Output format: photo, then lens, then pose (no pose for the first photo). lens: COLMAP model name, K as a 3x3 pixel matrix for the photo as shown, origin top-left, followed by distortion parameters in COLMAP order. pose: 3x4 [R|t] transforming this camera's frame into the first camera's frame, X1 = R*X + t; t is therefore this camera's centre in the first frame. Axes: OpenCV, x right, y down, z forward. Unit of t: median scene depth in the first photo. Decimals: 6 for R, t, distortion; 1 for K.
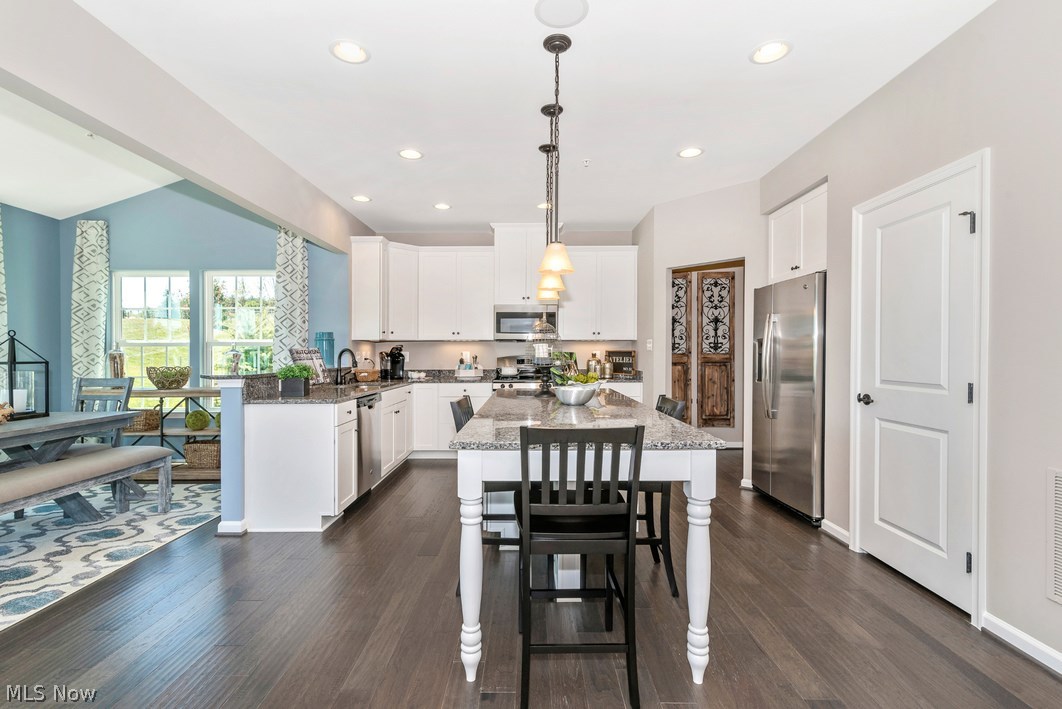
lens RADIAL K [[484.9, 0, 531.0], [0, 484.9, 354.5], [0, 0, 1]] dist [0.002248, 0.000170]
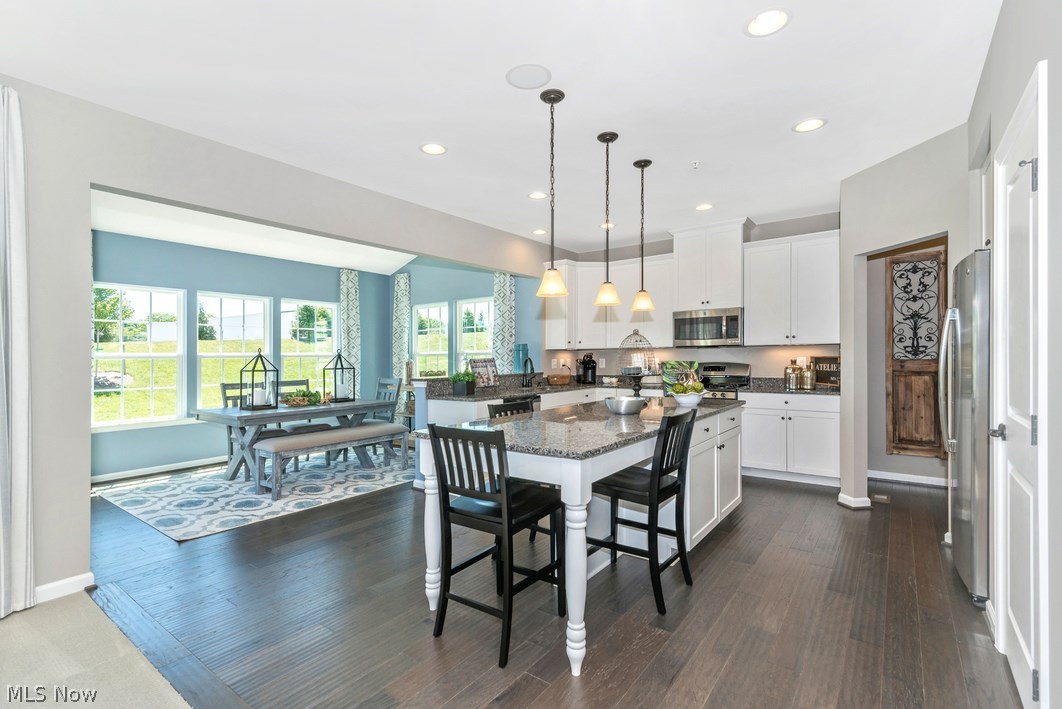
lens RADIAL K [[488.8, 0, 531.0], [0, 488.8, 354.5], [0, 0, 1]] dist [0.002624, 0.000077]
pose [[0.800609, -0.010626, -0.599093, 0.325877], [0.006712, 0.999939, -0.008766, -0.008283], [0.599150, 0.002997, 0.800632, 0.025688]]
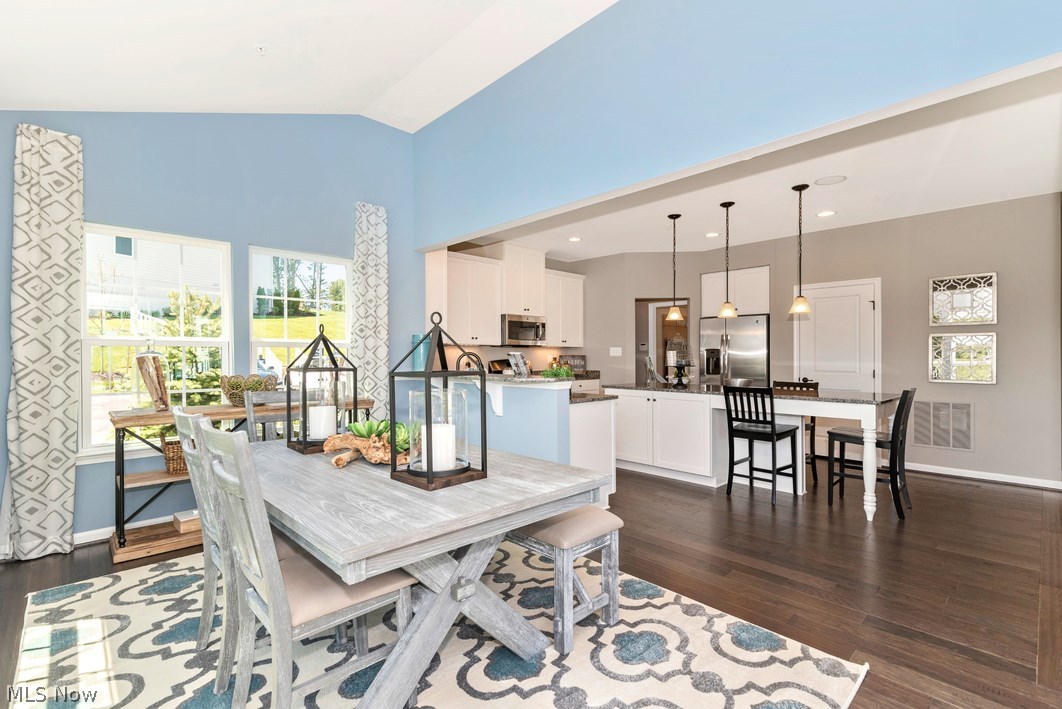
lens RADIAL K [[484.9, 0, 531.0], [0, 484.9, 354.5], [0, 0, 1]] dist [0.002248, 0.000170]
pose [[0.723674, 0.005732, 0.690119, -0.897044], [-0.000004, 0.999966, -0.008301, 0.000521], [-0.690142, 0.006004, 0.723649, 0.176101]]
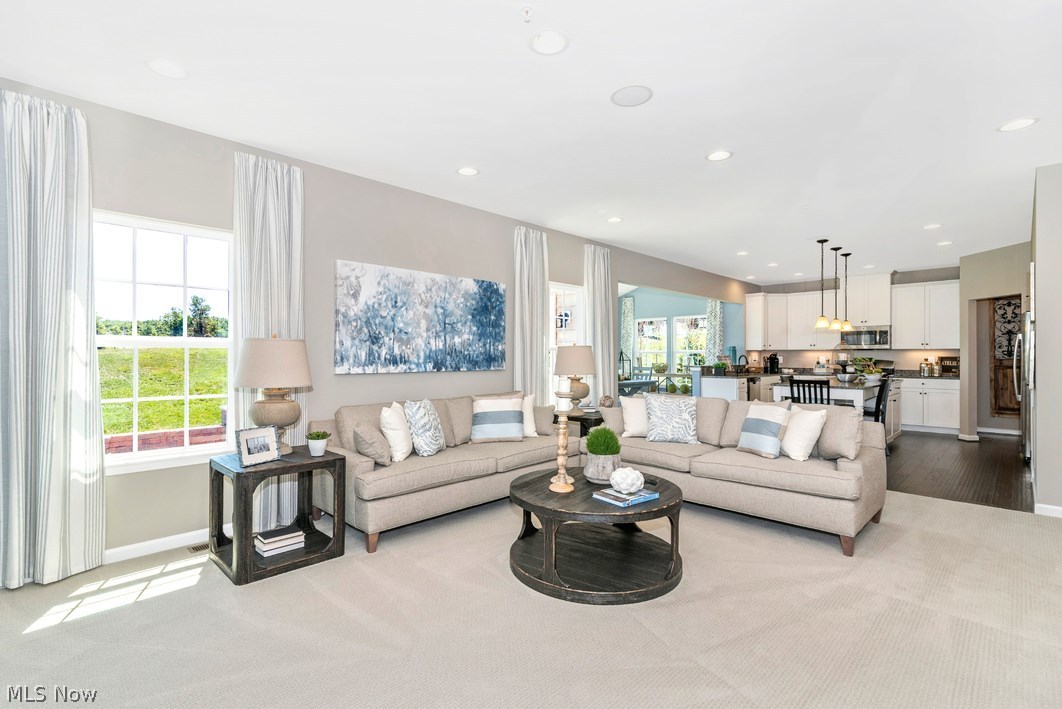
lens RADIAL K [[491.5, 0, 531.9], [0, 491.5, 345.5], [0, 0, 1]] dist [-0.000332, -0.000695]
pose [[0.709793, -0.011492, -0.704316, 0.373638], [-0.006014, 0.999732, -0.022374, -0.001108], [0.704384, 0.020117, 0.709534, -0.913338]]
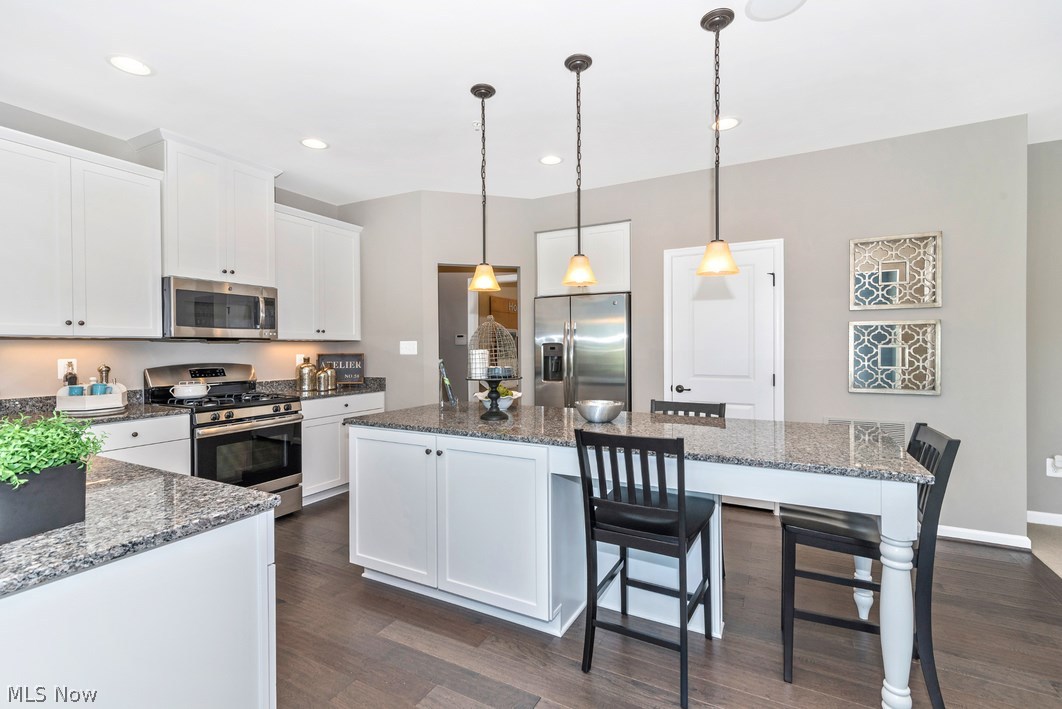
lens RADIAL K [[475.6, 0, 535.0], [0, 475.6, 350.4], [0, 0, 1]] dist [0.000379, 0.000043]
pose [[0.468232, -0.006871, 0.883579, -0.410102], [0.008110, 0.999961, 0.003478, -0.015361], [-0.883568, 0.005537, 0.468270, 0.412241]]
